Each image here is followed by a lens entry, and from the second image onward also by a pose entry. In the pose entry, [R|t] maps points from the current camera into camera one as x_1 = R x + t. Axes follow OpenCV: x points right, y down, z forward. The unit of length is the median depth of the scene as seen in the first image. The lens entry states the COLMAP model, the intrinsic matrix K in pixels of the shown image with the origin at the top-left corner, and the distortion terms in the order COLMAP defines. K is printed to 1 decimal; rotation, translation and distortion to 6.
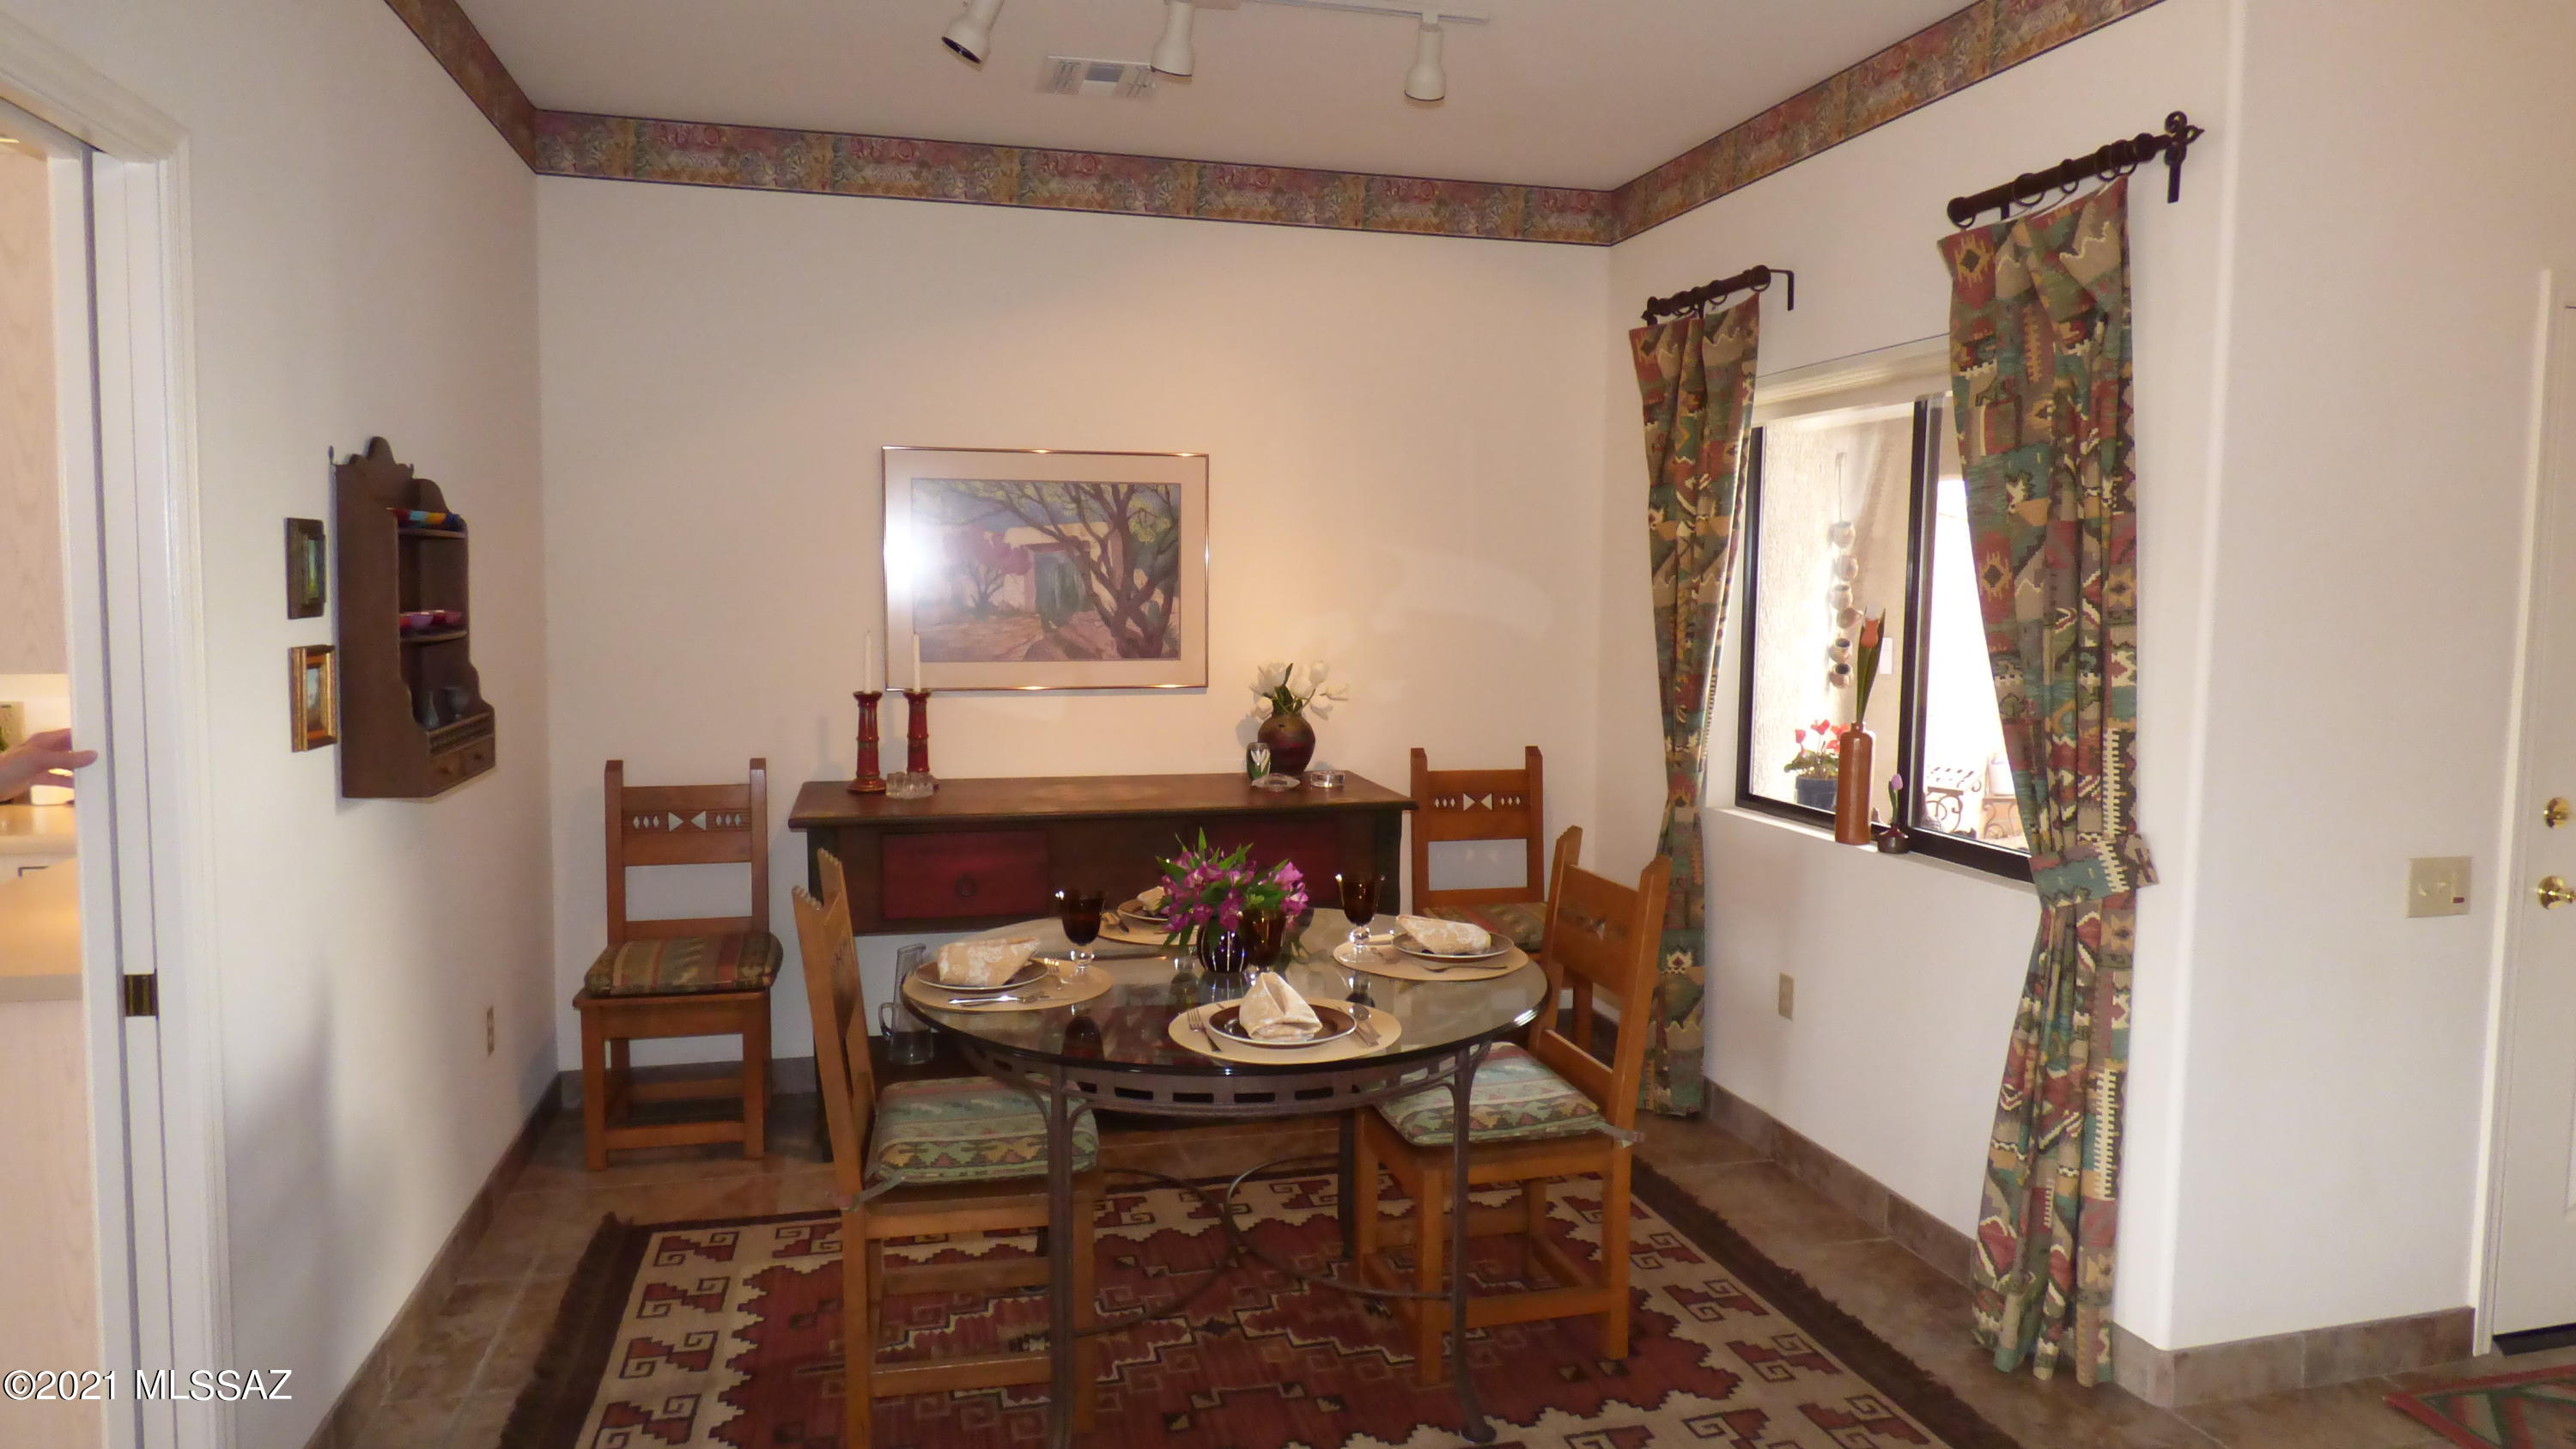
lens RADIAL K [[1547.3, 0, 1288.0], [0, 1547.3, 724.5], [0, 0, 1]] dist [-0.010439, -0.006357]
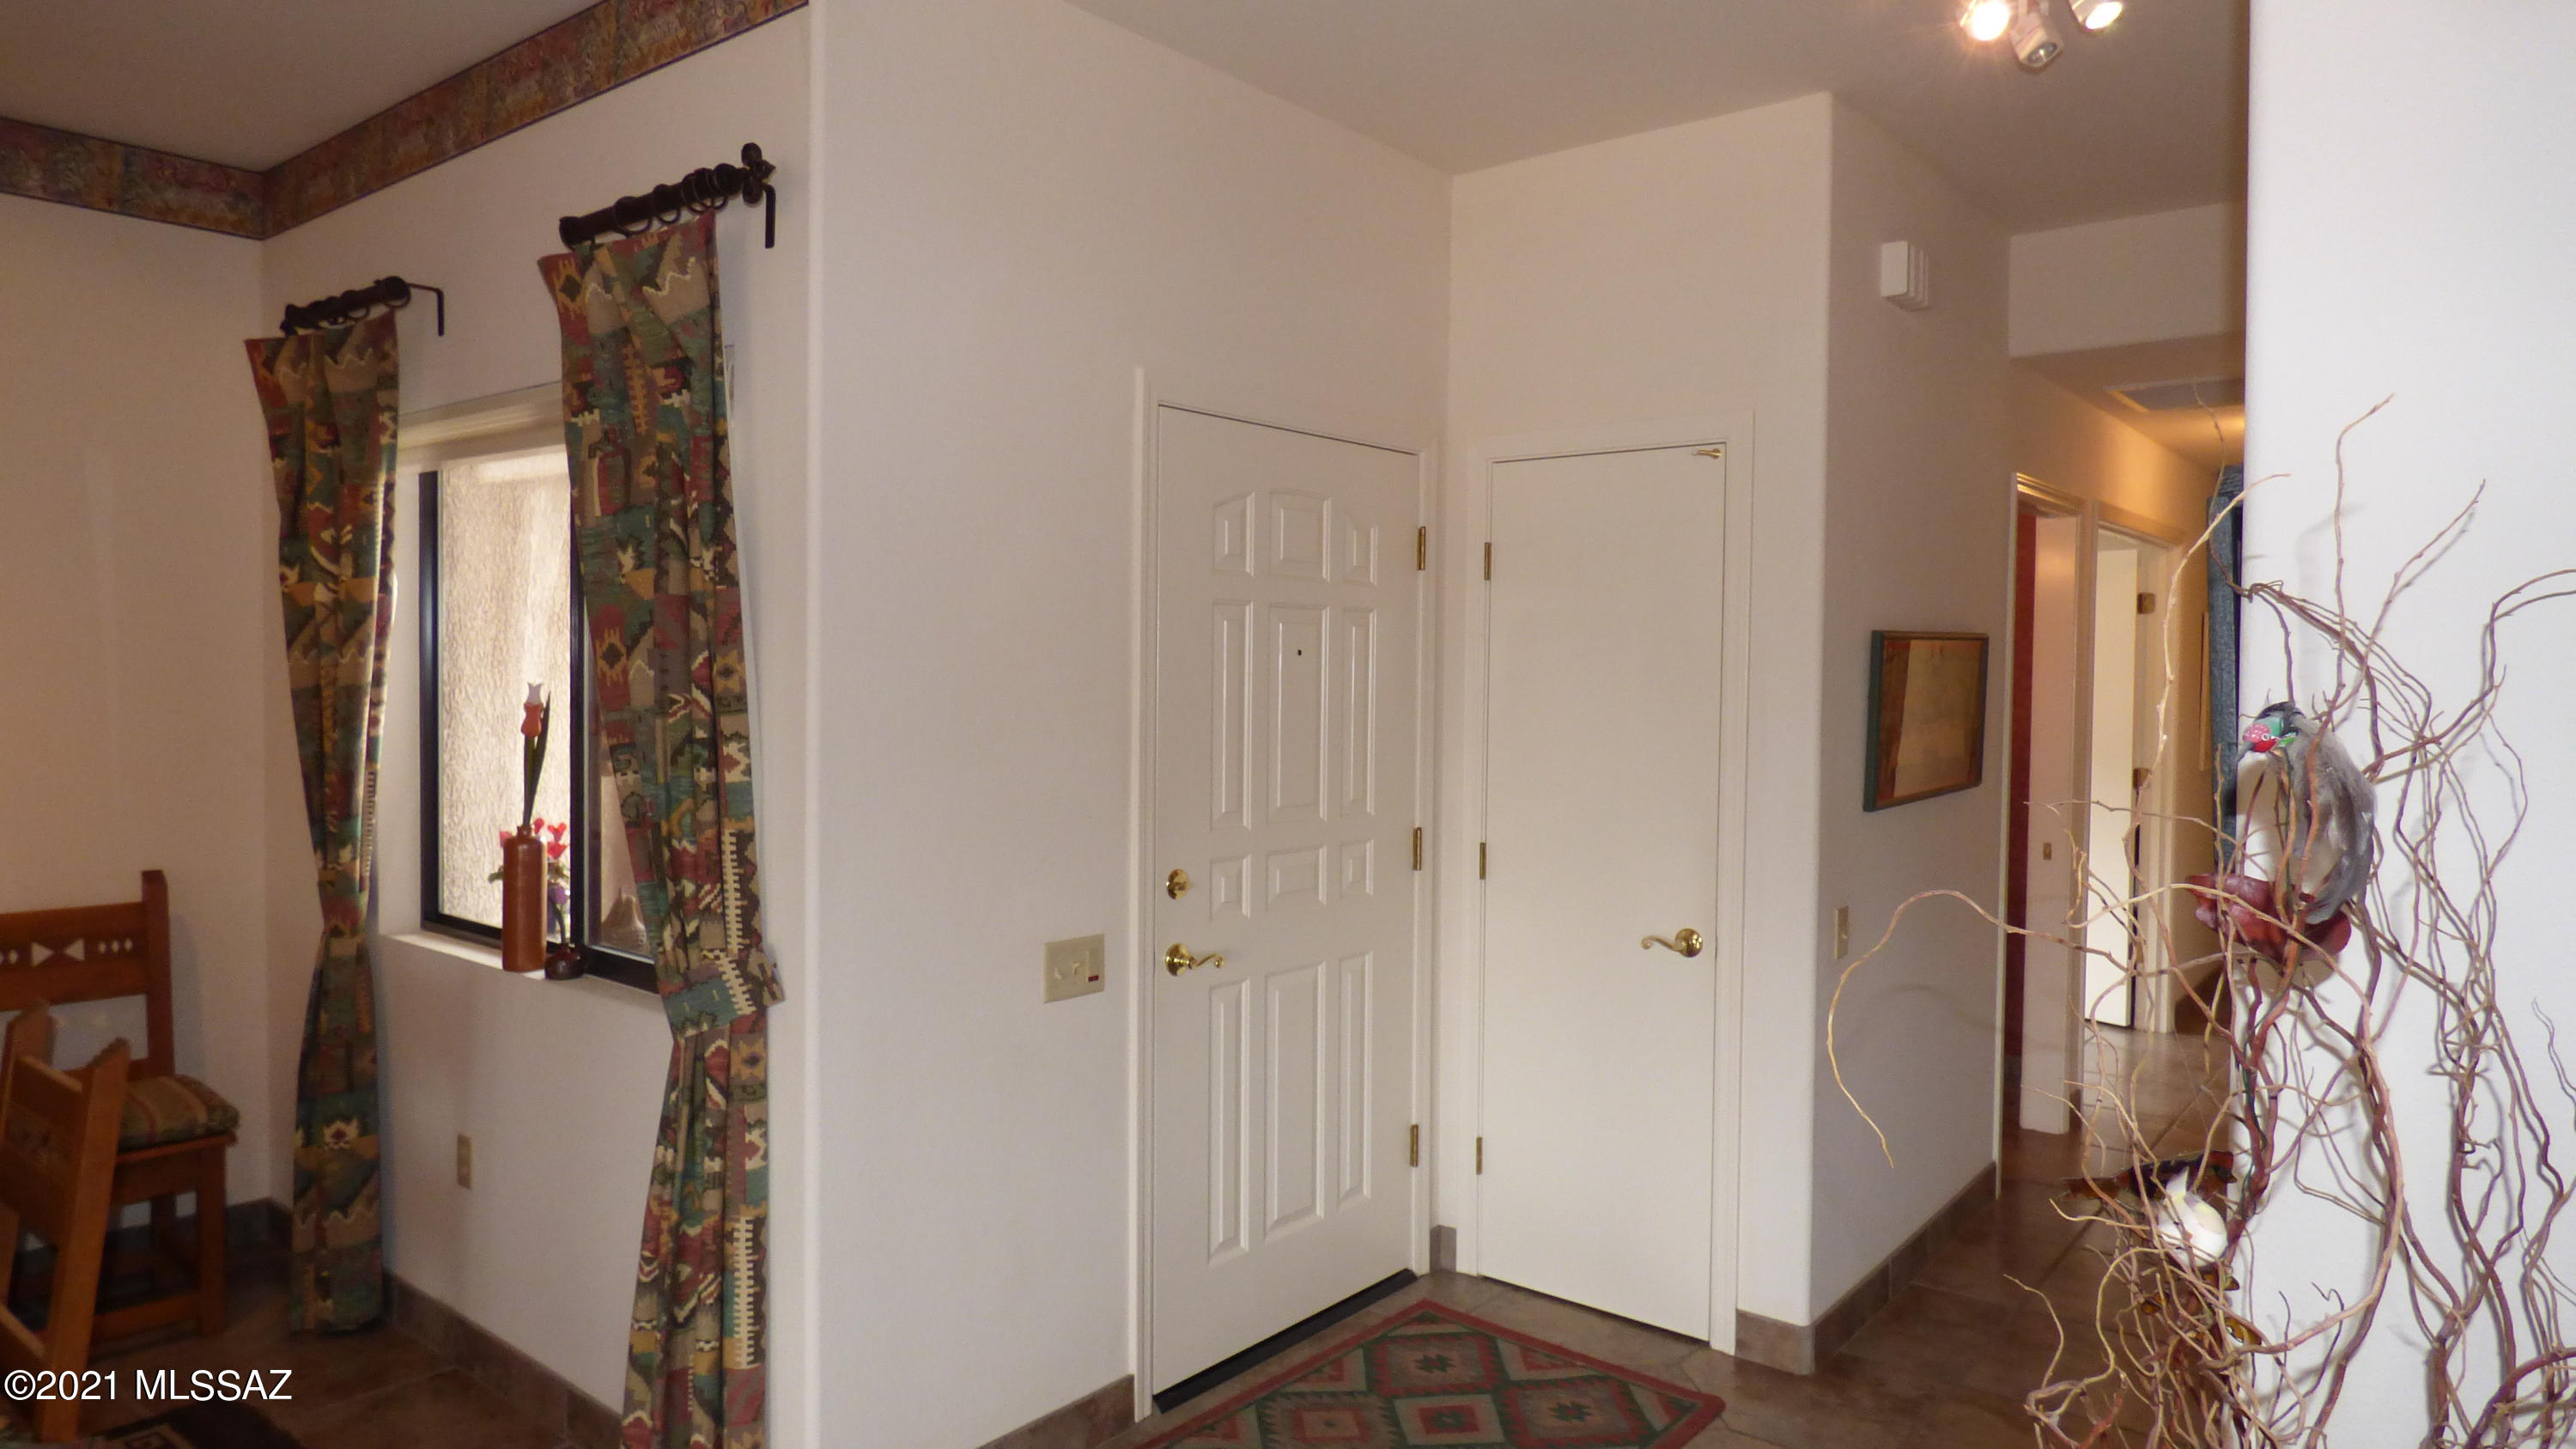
lens RADIAL K [[1547.3, 0, 1288.0], [0, 1547.3, 724.5], [0, 0, 1]] dist [-0.010439, -0.006357]
pose [[0.799119, -0.016732, 0.600940, 0.248813], [0.044779, 0.998492, -0.031745, -0.014558], [-0.599503, 0.052278, 0.798663, 0.093935]]
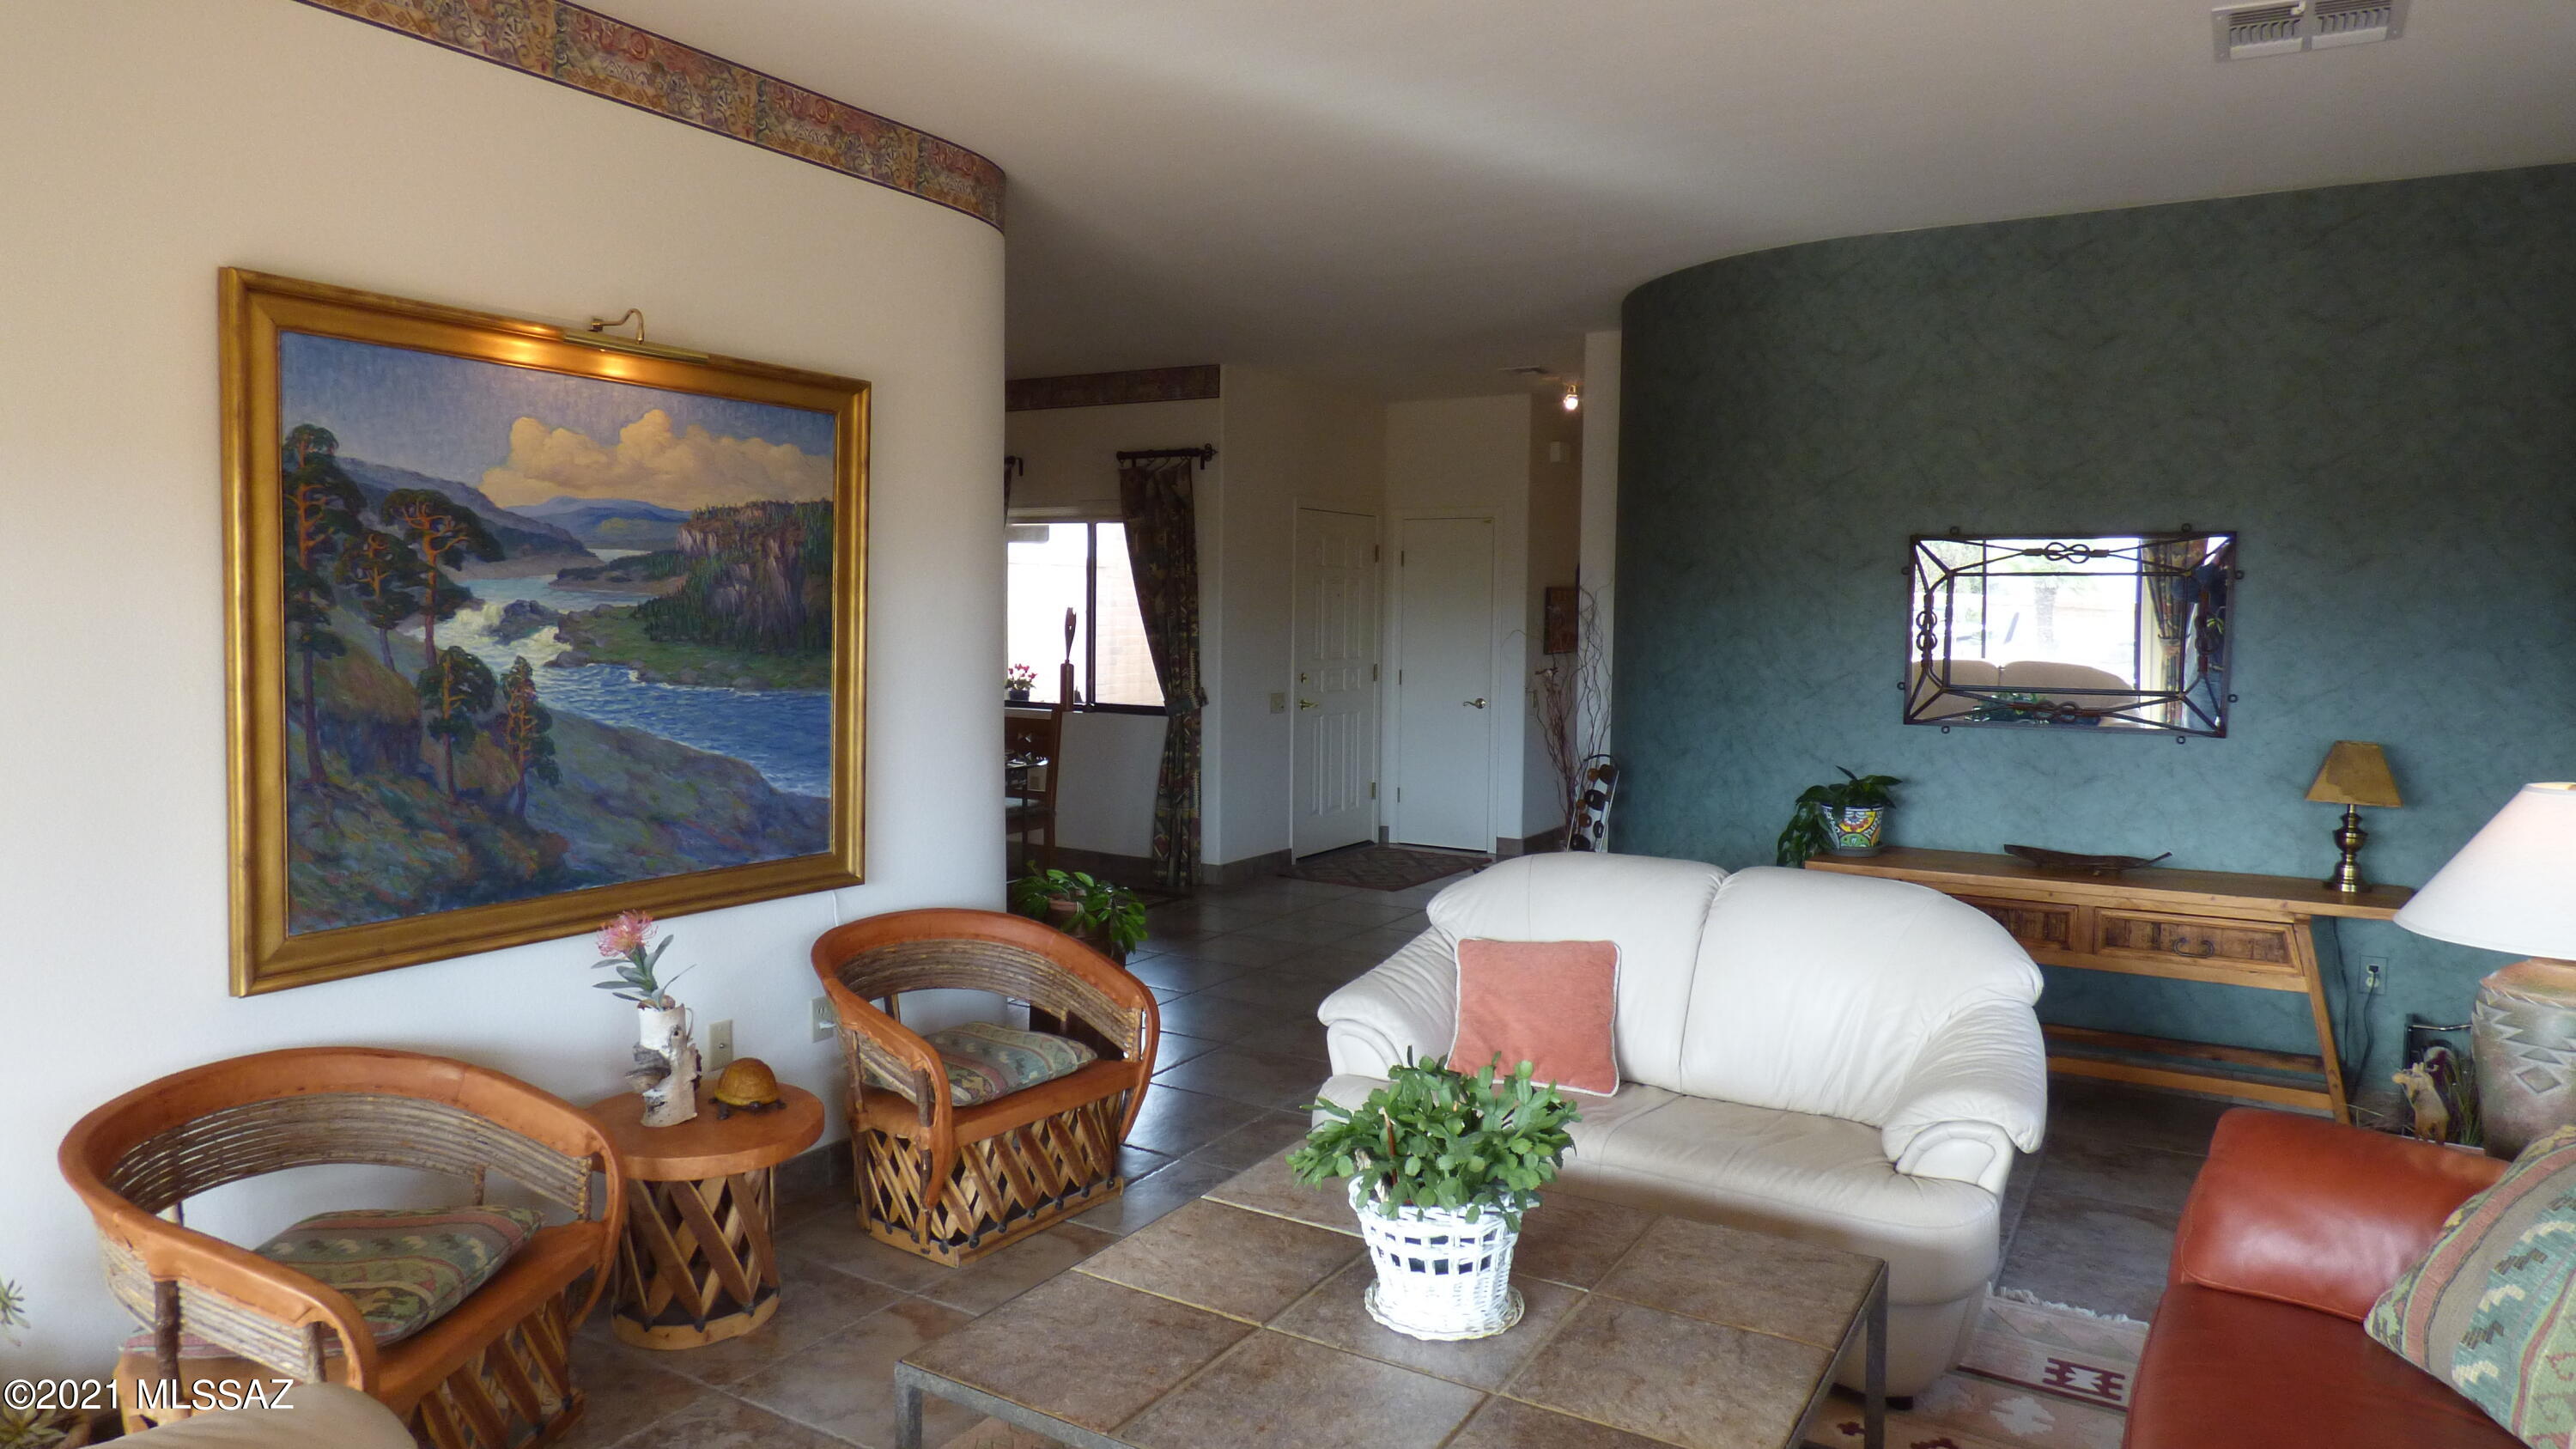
lens RADIAL K [[1547.3, 0, 1288.0], [0, 1547.3, 724.5], [0, 0, 1]] dist [-0.010439, -0.006357]
pose [[0.711913, -0.052239, 0.700322, -1.297820], [0.051738, 0.998421, 0.021880, 0.081294], [-0.700359, 0.020657, 0.713492, -1.119247]]
